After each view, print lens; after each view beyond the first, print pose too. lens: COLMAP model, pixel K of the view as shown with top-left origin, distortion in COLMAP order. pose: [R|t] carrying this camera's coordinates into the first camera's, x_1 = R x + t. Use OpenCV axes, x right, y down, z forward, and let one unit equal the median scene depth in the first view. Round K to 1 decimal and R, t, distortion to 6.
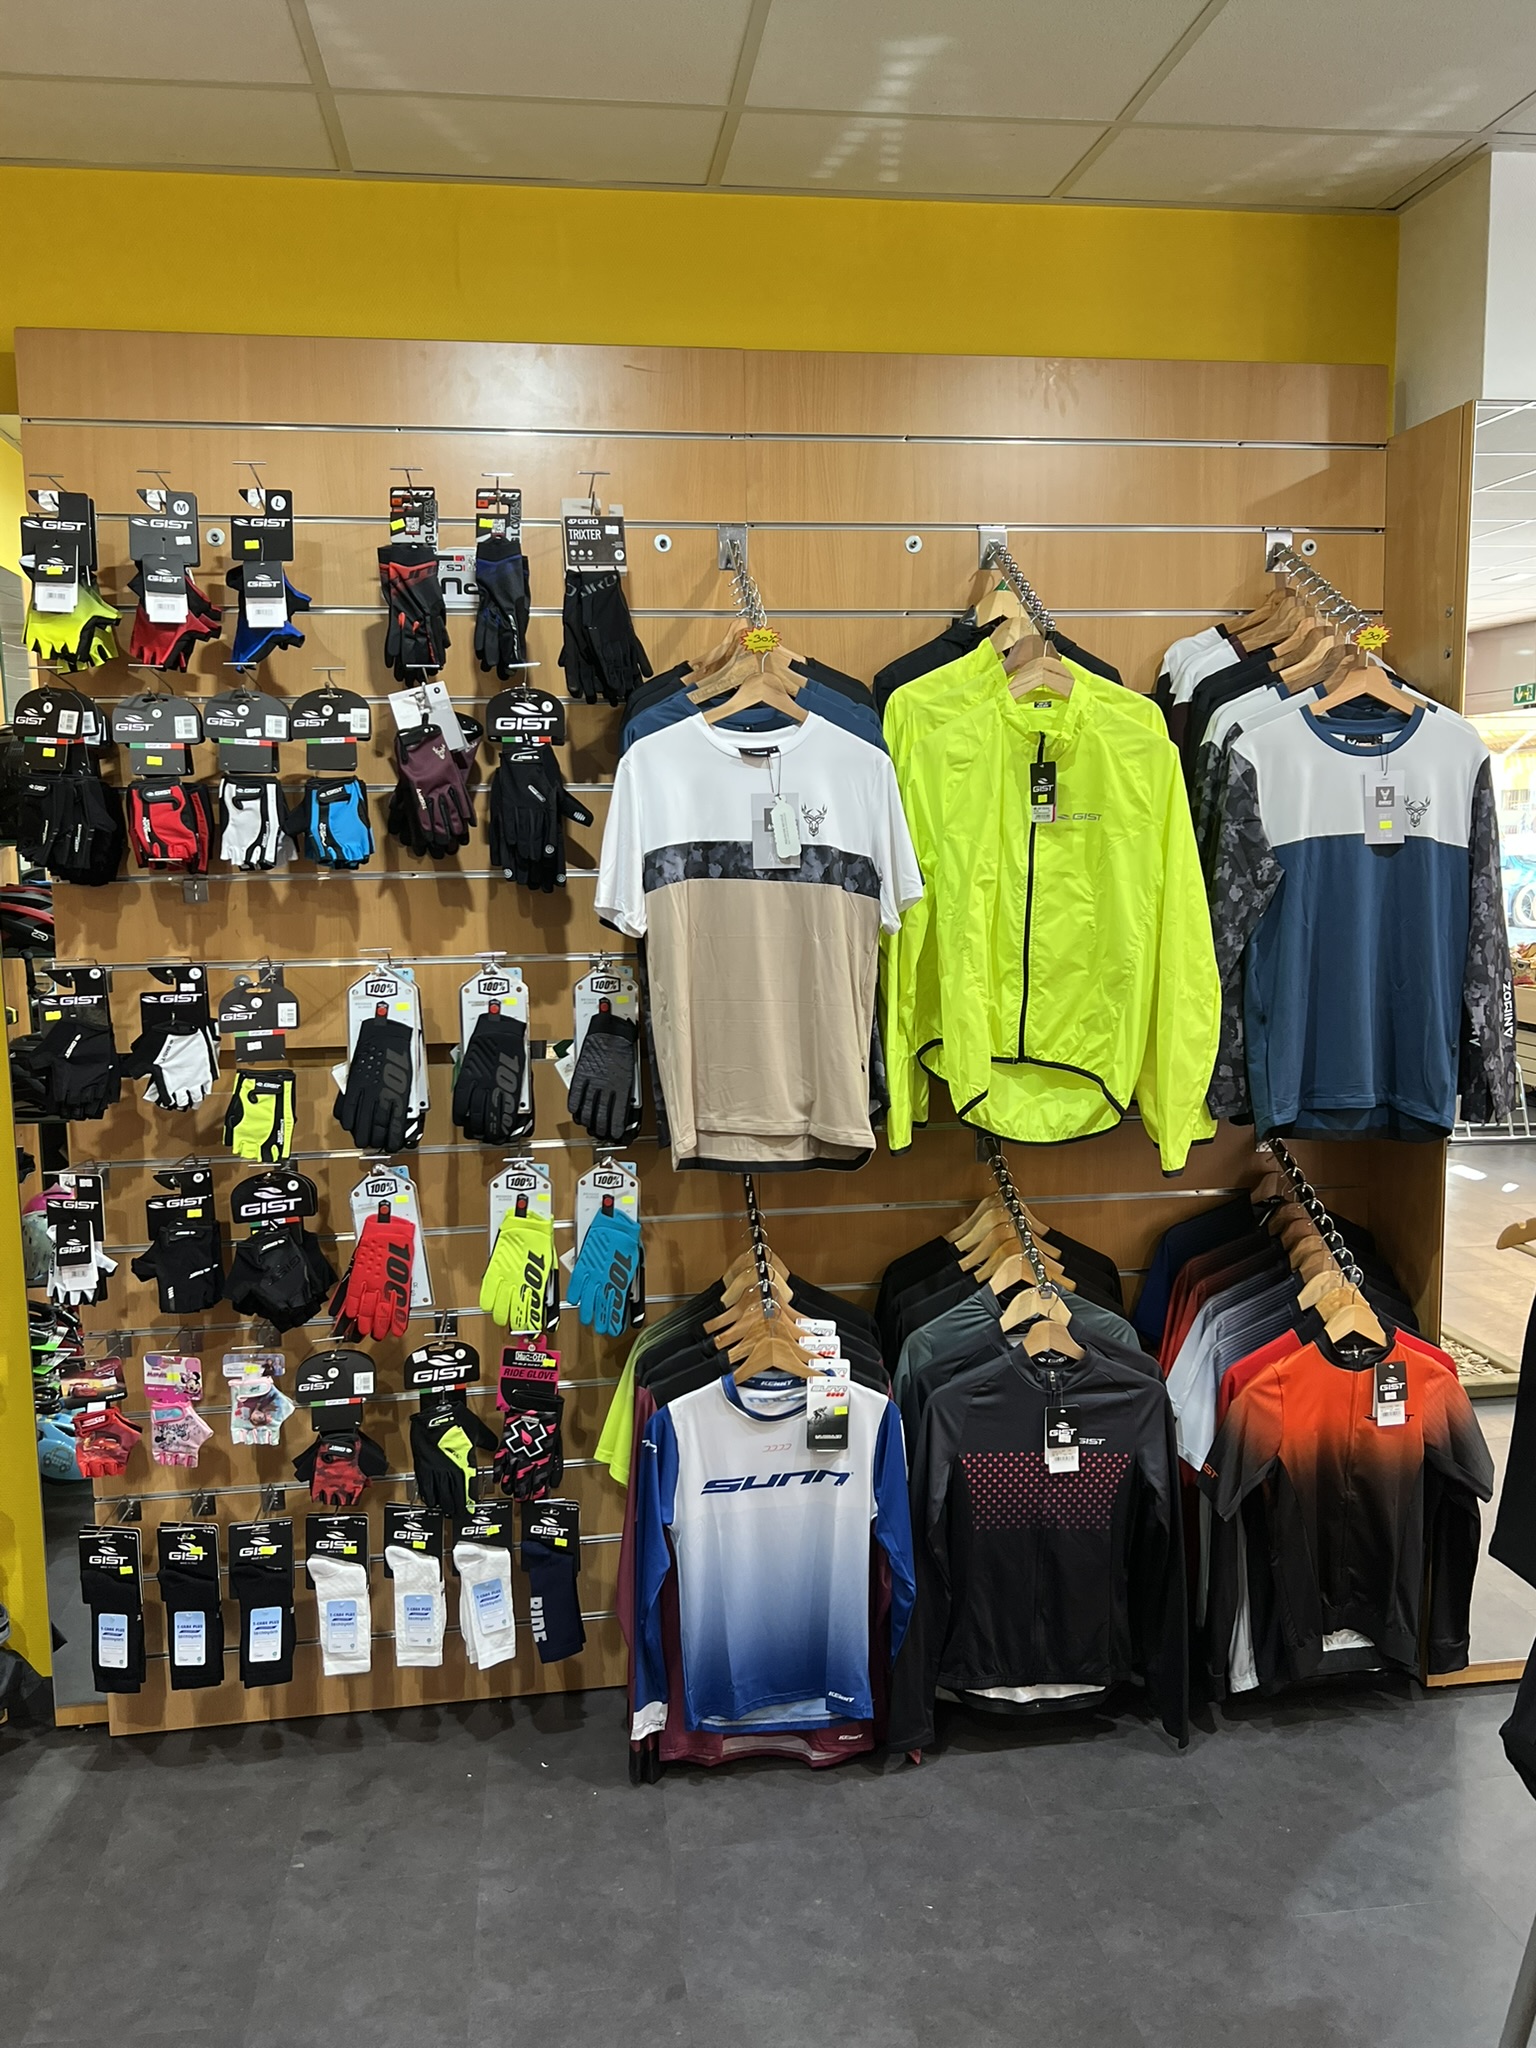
lens RADIAL K [[1655.0, 0, 768.0], [0, 1655.0, 1024.0], [0, 0, 1]] dist [0.001322, 0.000165]
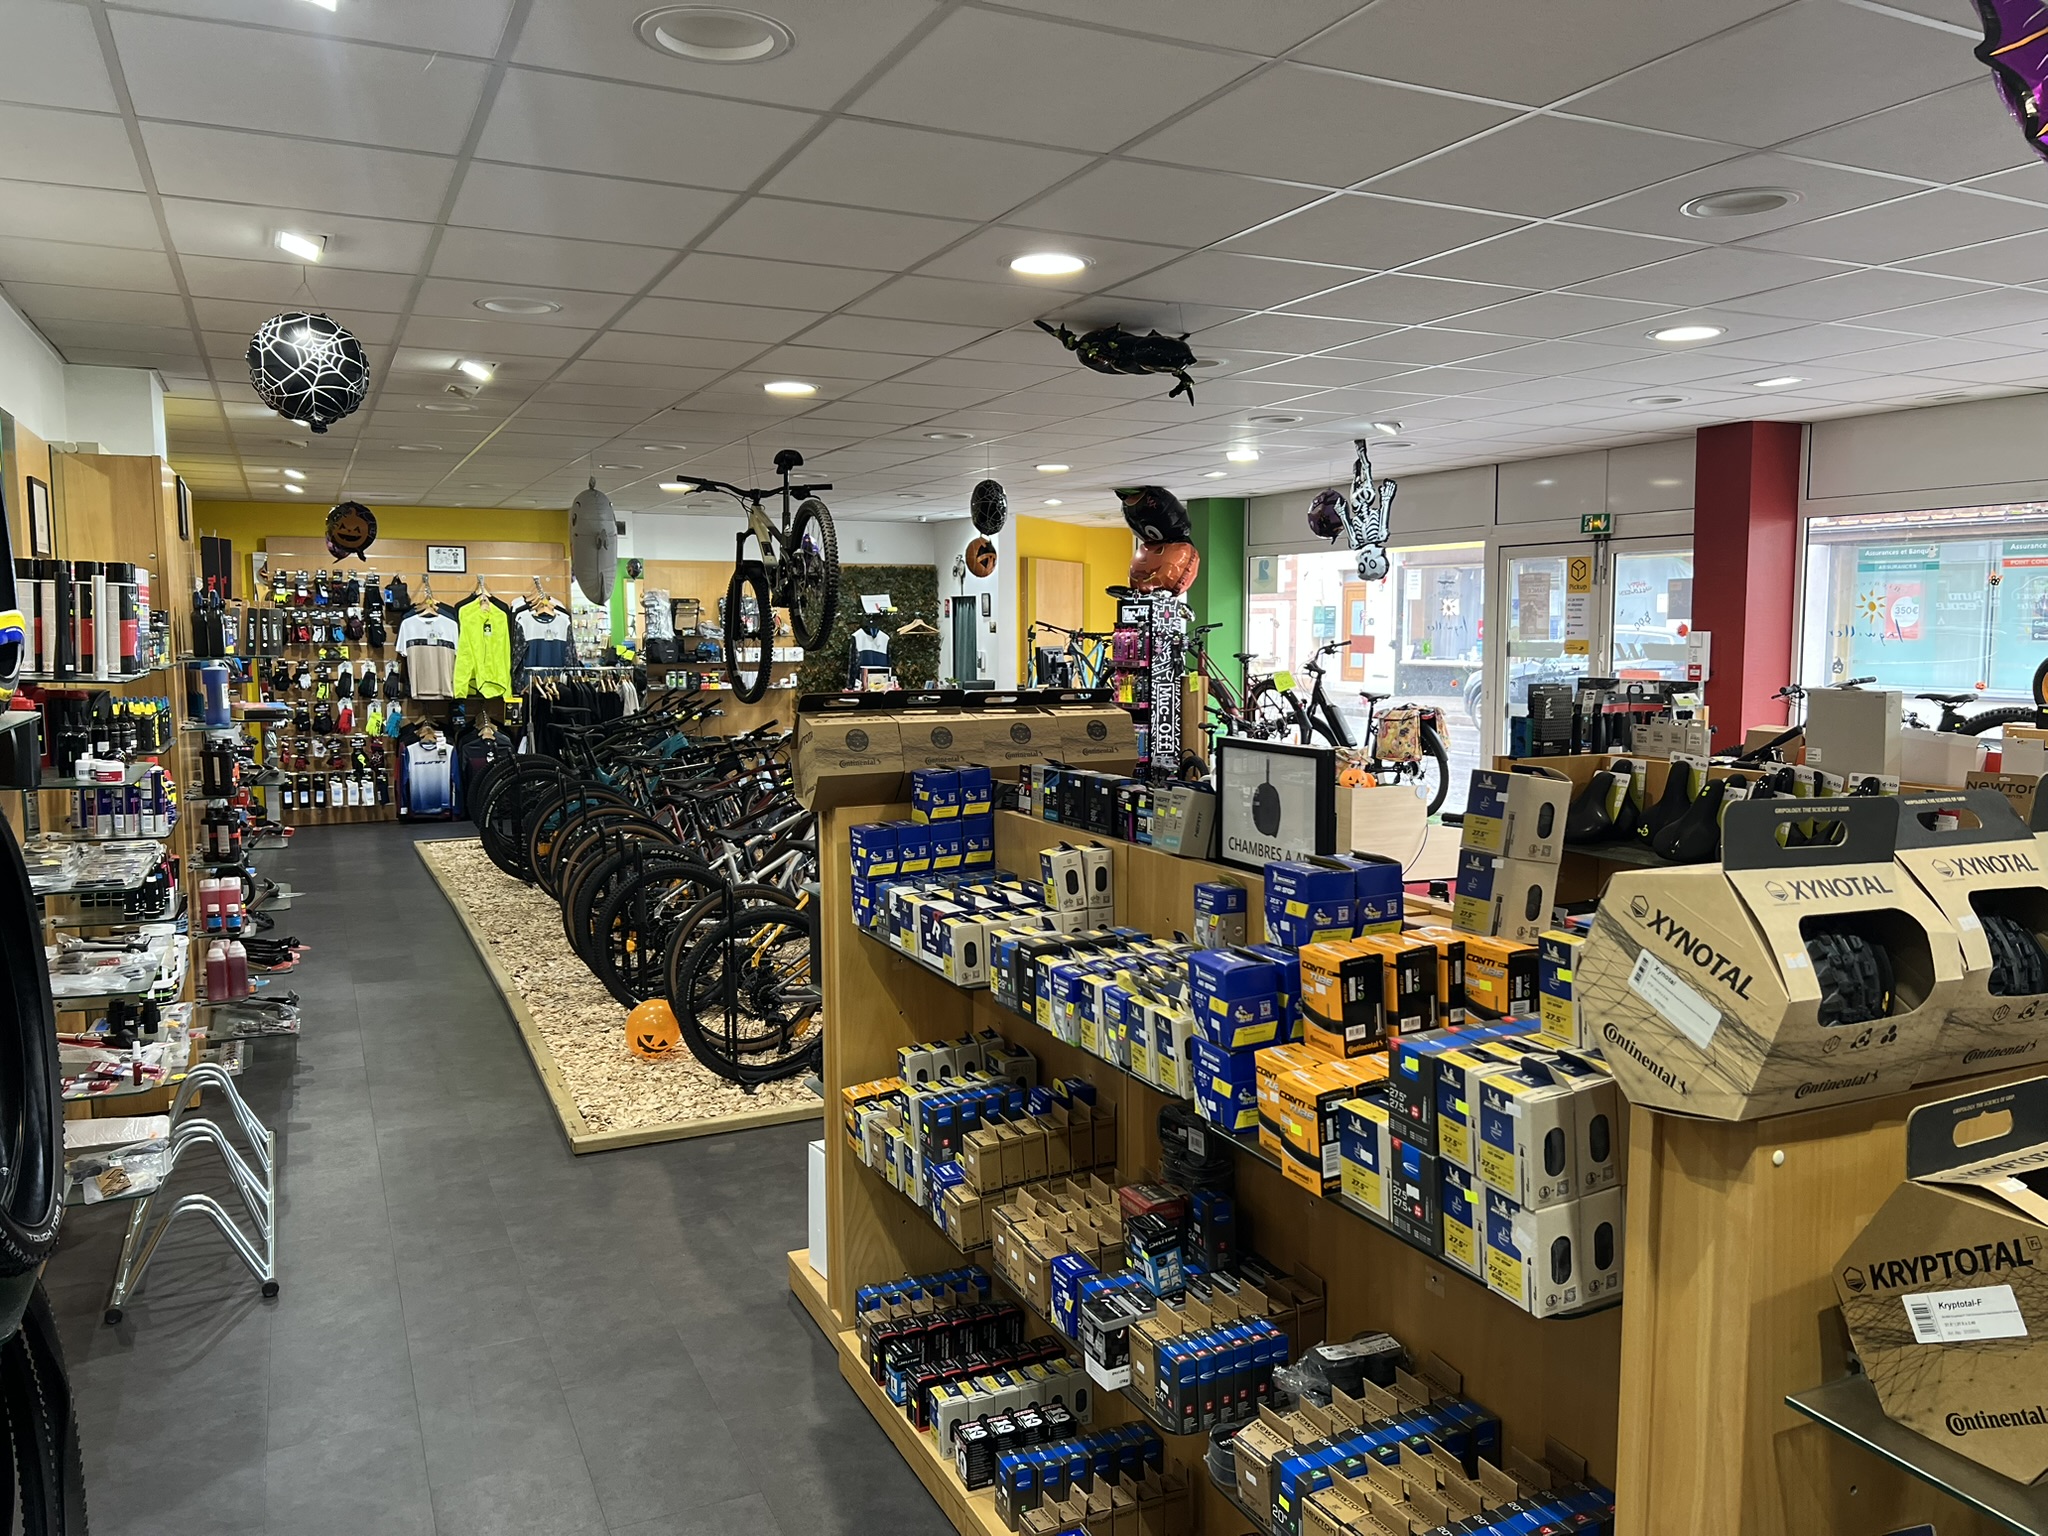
lens RADIAL K [[1553.3, 0, 1024.0], [0, 1553.3, 768.0], [0, 0, 1]] dist [0.182409, -0.478681]
pose [[0.955894, -0.012590, 0.293441, 0.323800], [0.016749, 0.999792, -0.011664, 0.375207], [-0.293233, 0.016065, 0.955906, -4.155779]]
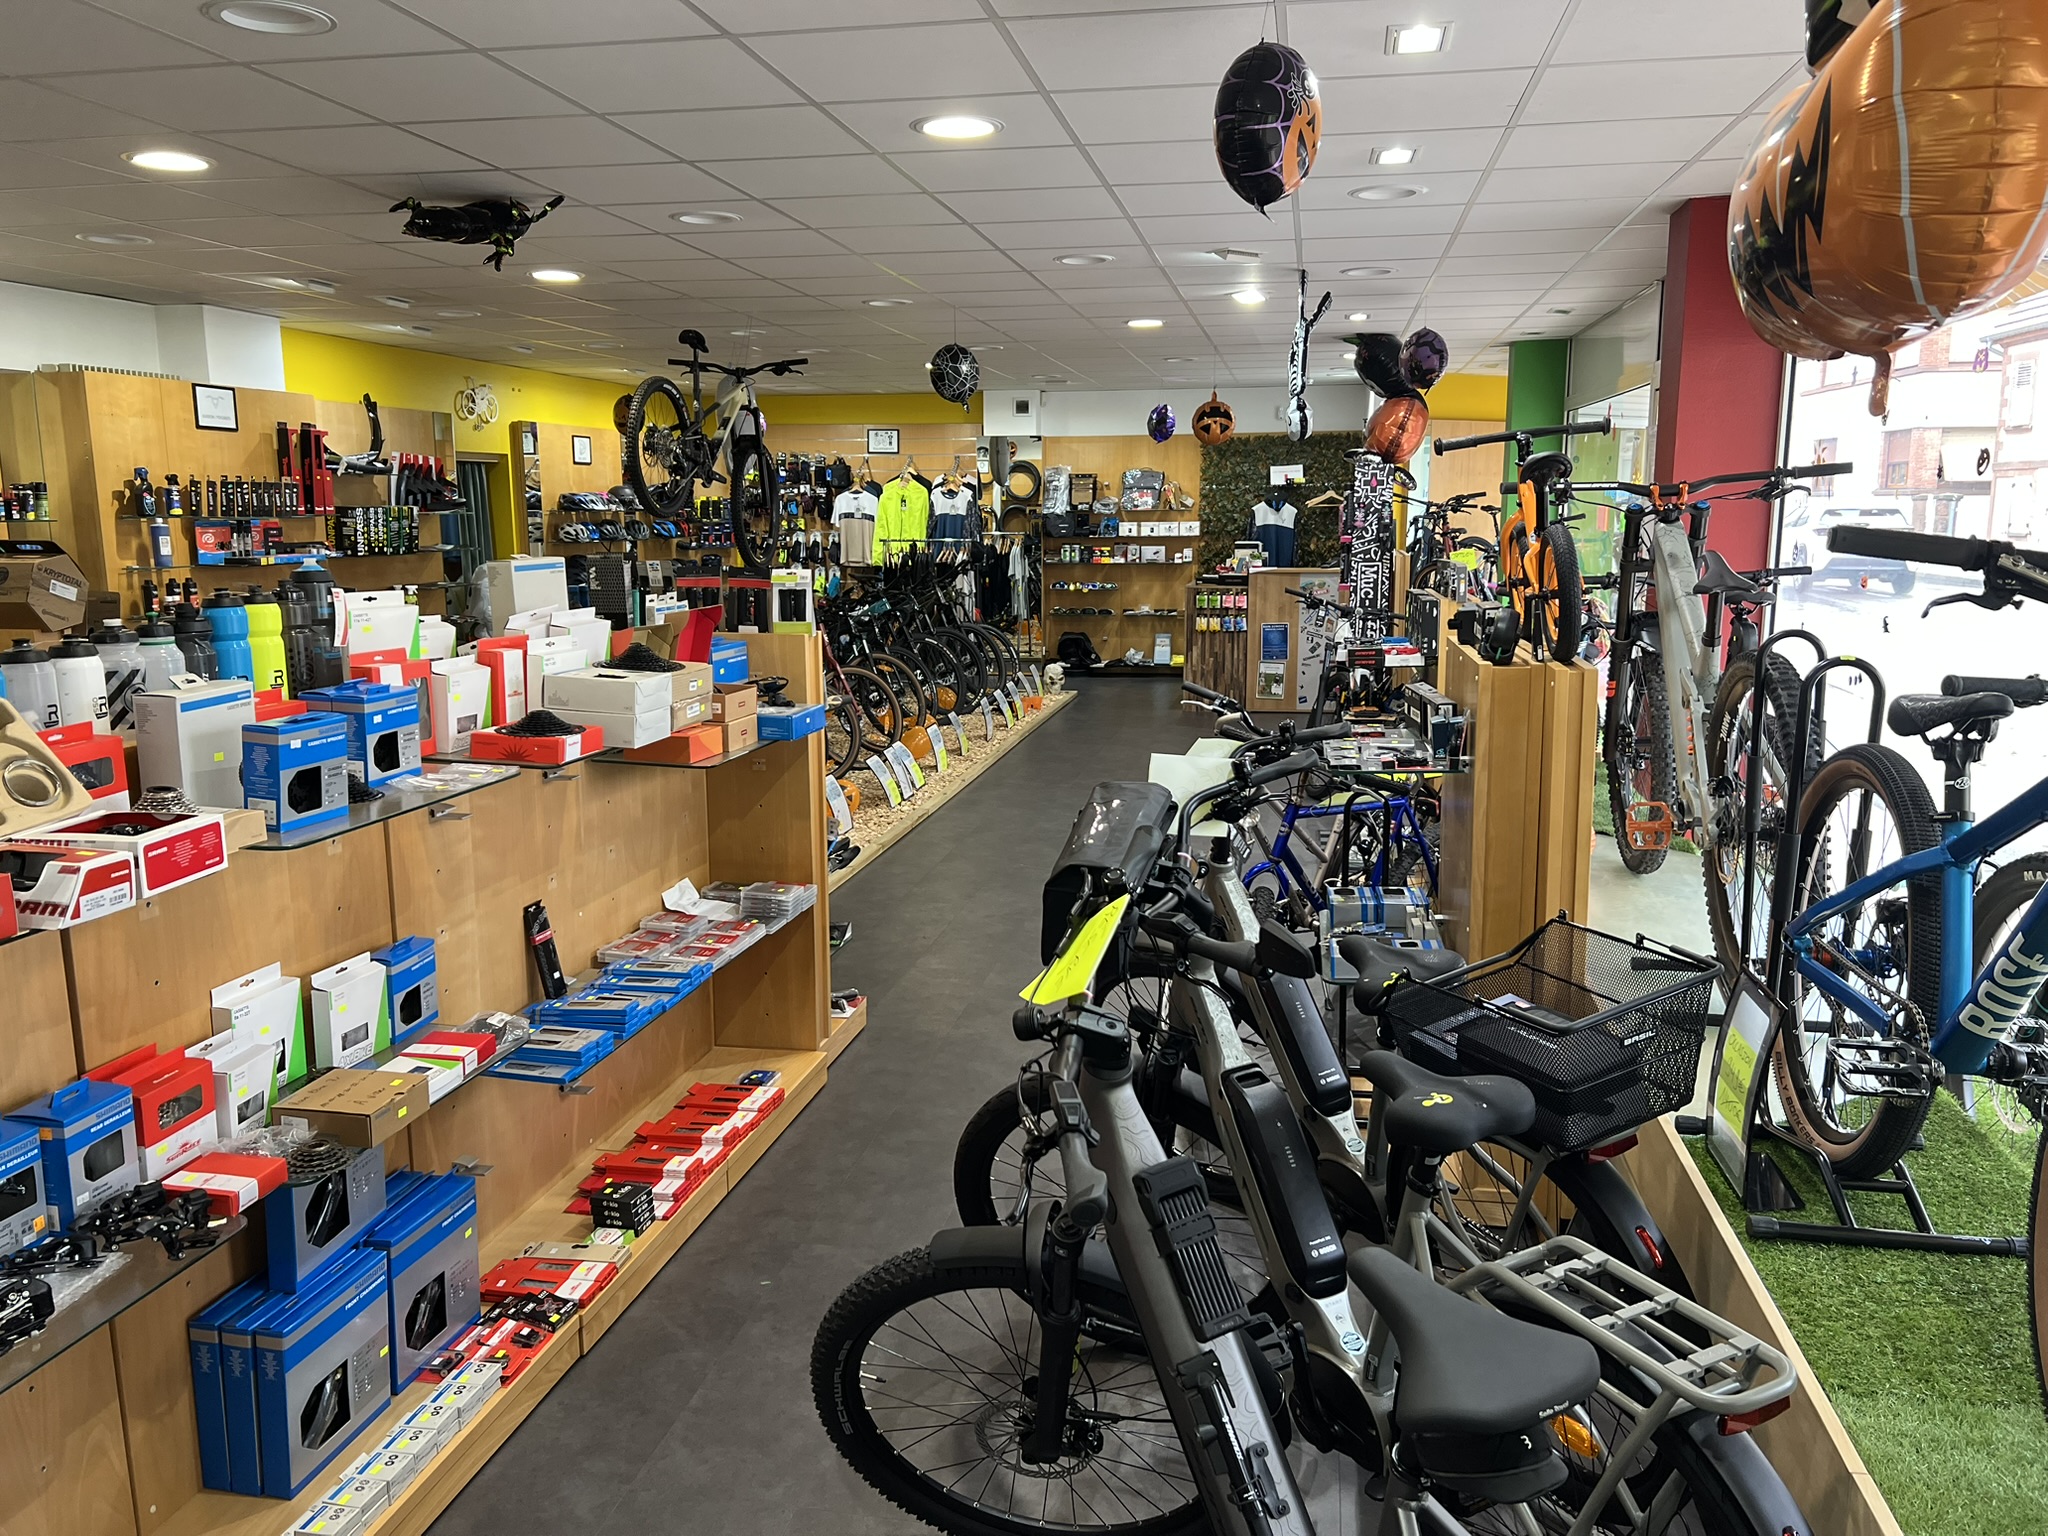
lens RADIAL K [[1553.3, 0, 1024.0], [0, 1553.3, 768.0], [0, 0, 1]] dist [0.182409, -0.478681]
pose [[0.946813, 0.066695, -0.314796, 2.324094], [-0.045506, 0.996205, 0.074197, 0.352552], [0.318550, -0.055926, 0.946255, -4.068517]]
